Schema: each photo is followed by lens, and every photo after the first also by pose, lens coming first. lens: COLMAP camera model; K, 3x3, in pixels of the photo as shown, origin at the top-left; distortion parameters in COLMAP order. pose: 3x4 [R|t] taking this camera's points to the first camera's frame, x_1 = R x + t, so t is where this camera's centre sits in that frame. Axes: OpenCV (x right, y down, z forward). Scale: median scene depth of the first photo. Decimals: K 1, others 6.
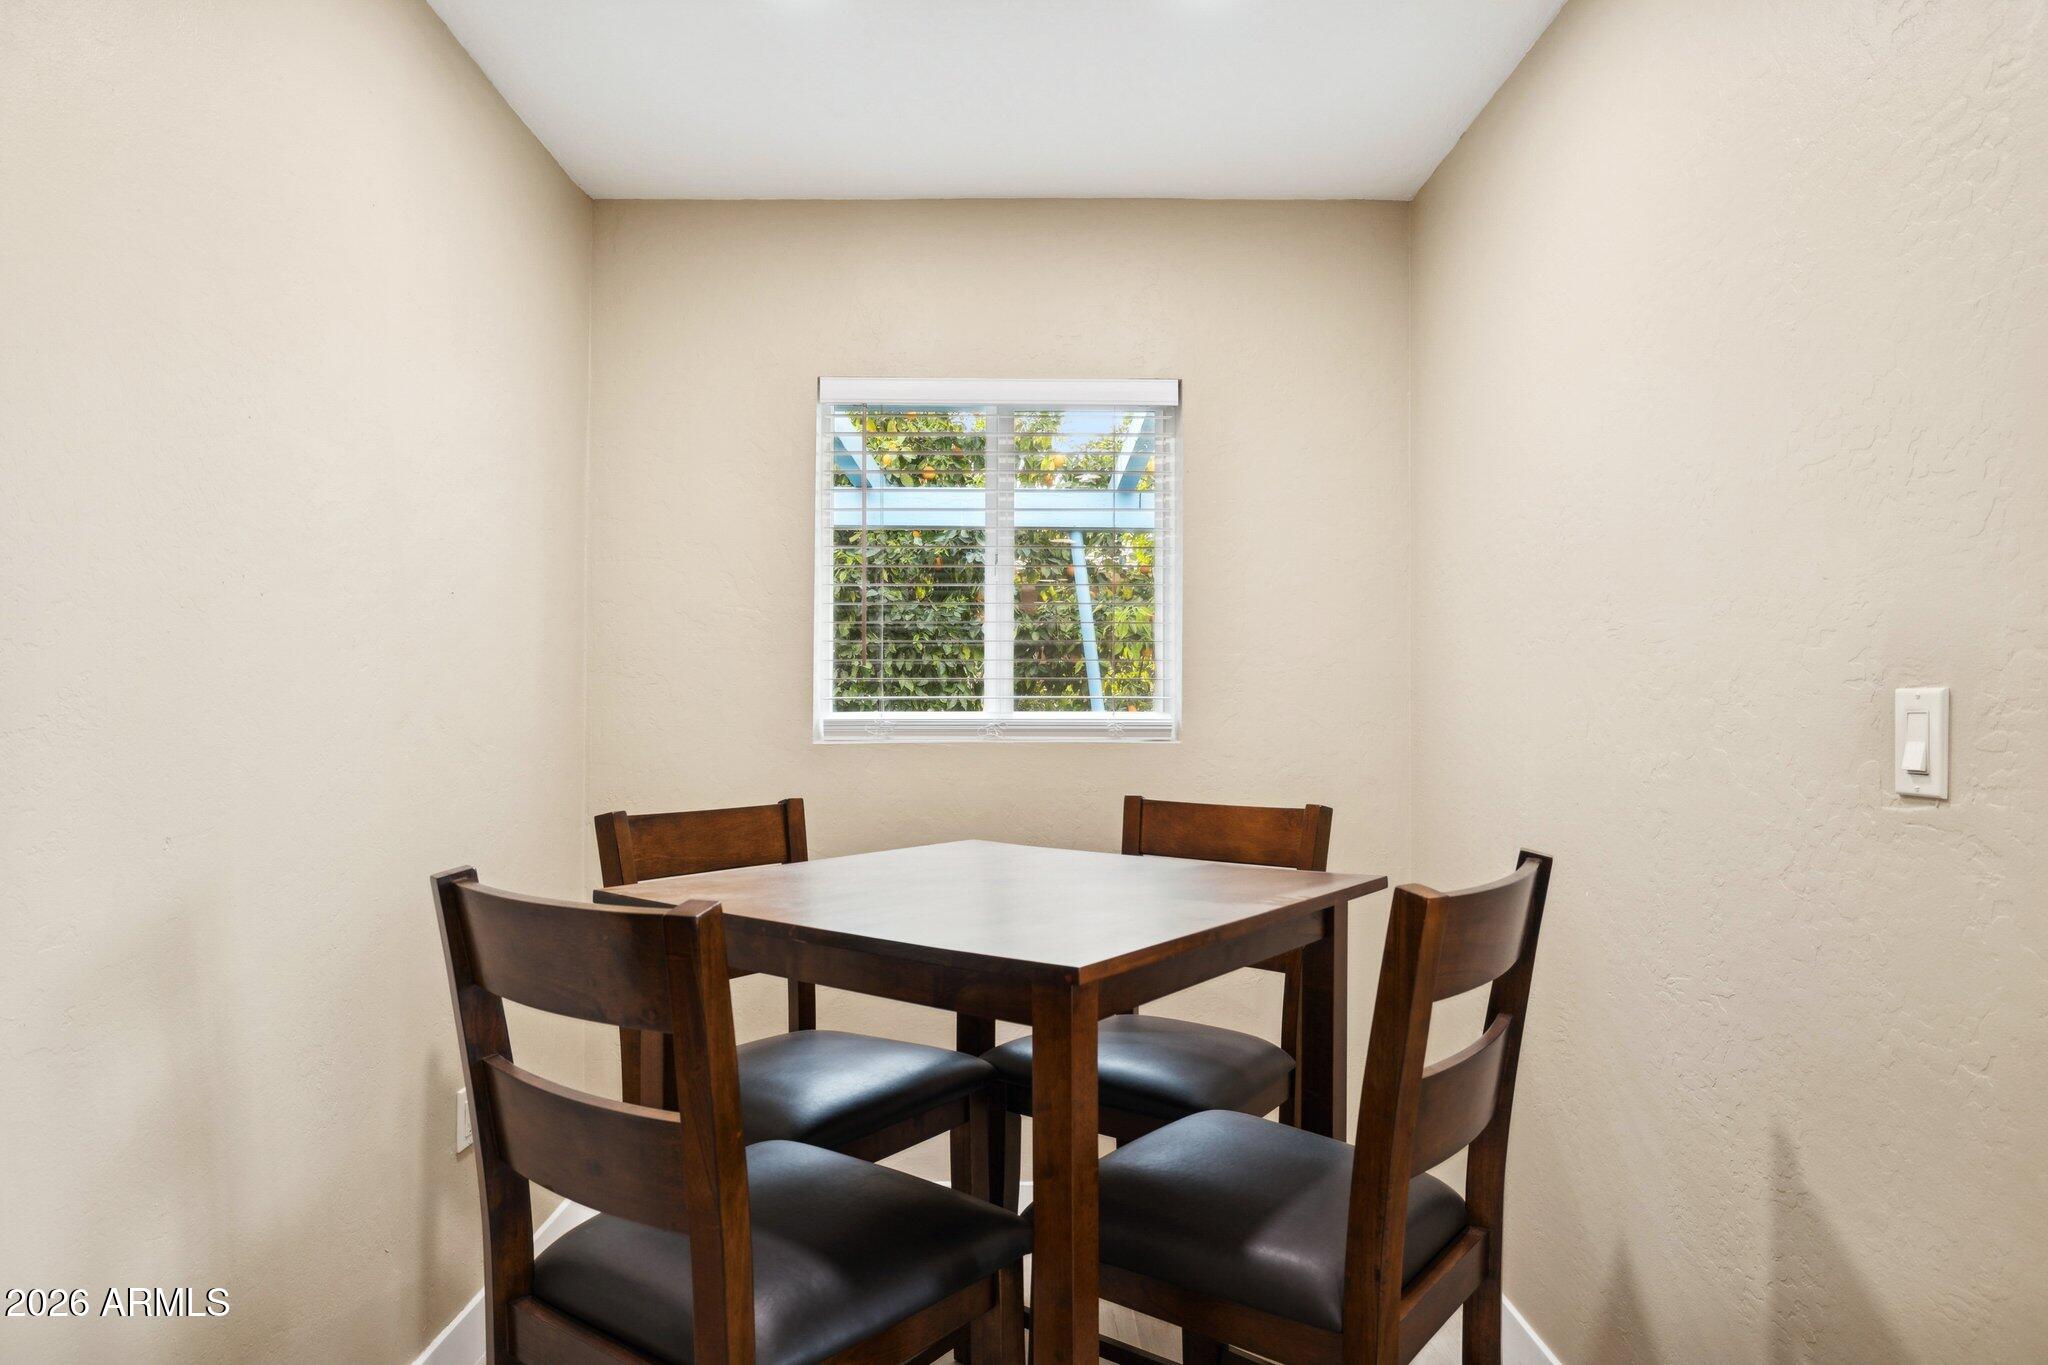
lens RADIAL K [[1231.4, 0, 1024.9], [0, 1231.4, 701.3], [0, 0, 1]] dist [0.000141, 0.000044]
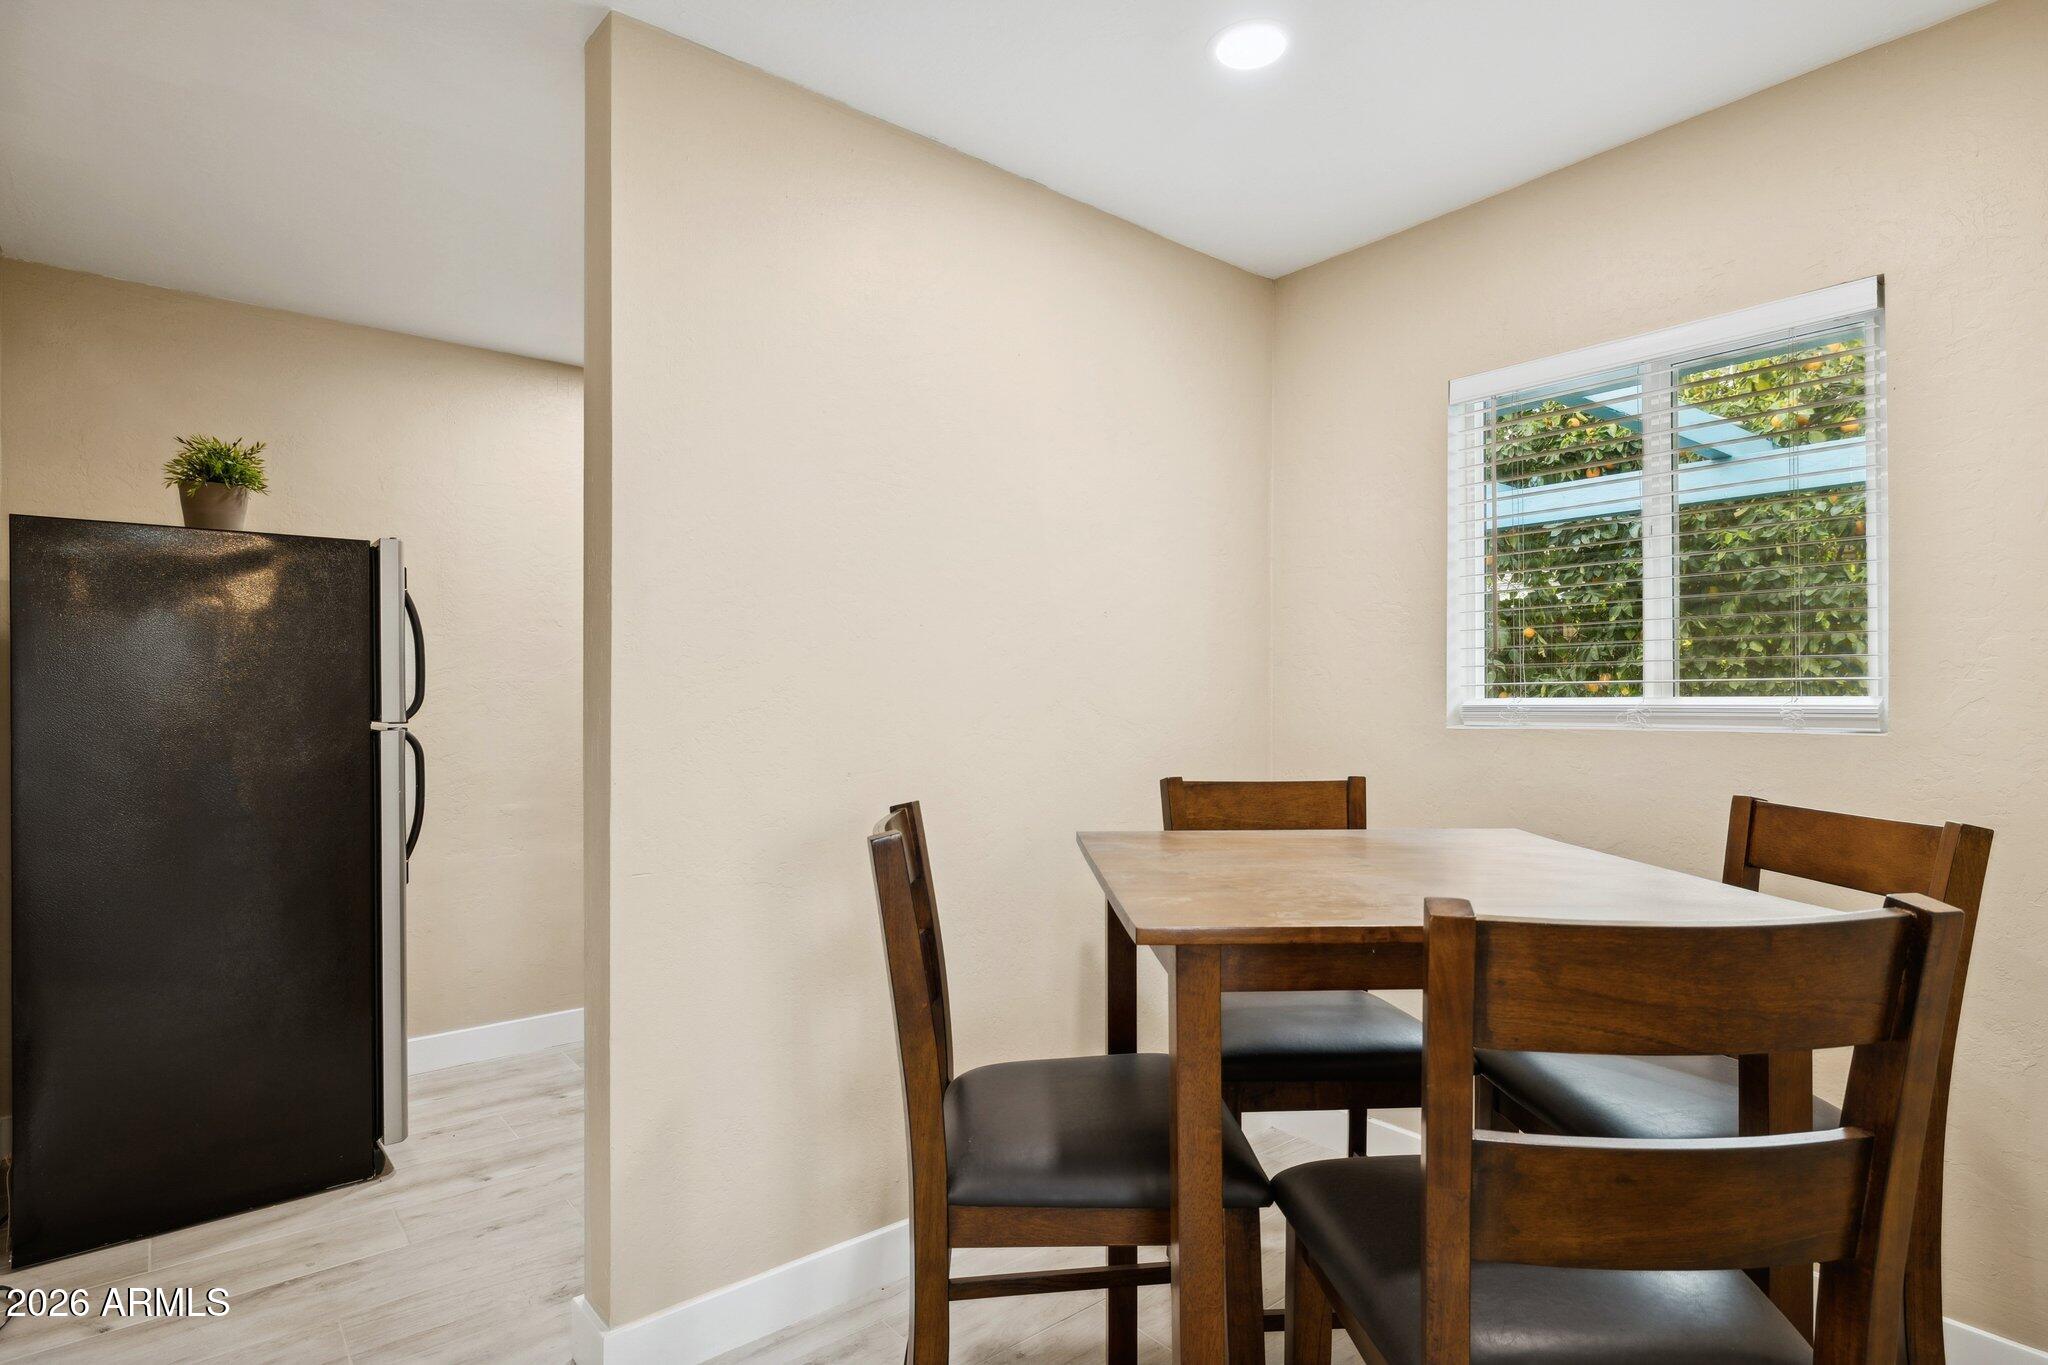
lens RADIAL K [[1067.6, 0, 1025.4], [0, 1067.6, 679.5], [0, 0, 1]] dist [-0.000293, 0.000412]
pose [[0.620216, -0.016744, -0.784253, 0.310671], [0.009316, 0.999859, -0.013979, 0.002256], [0.784376, 0.001364, 0.620284, 0.140795]]
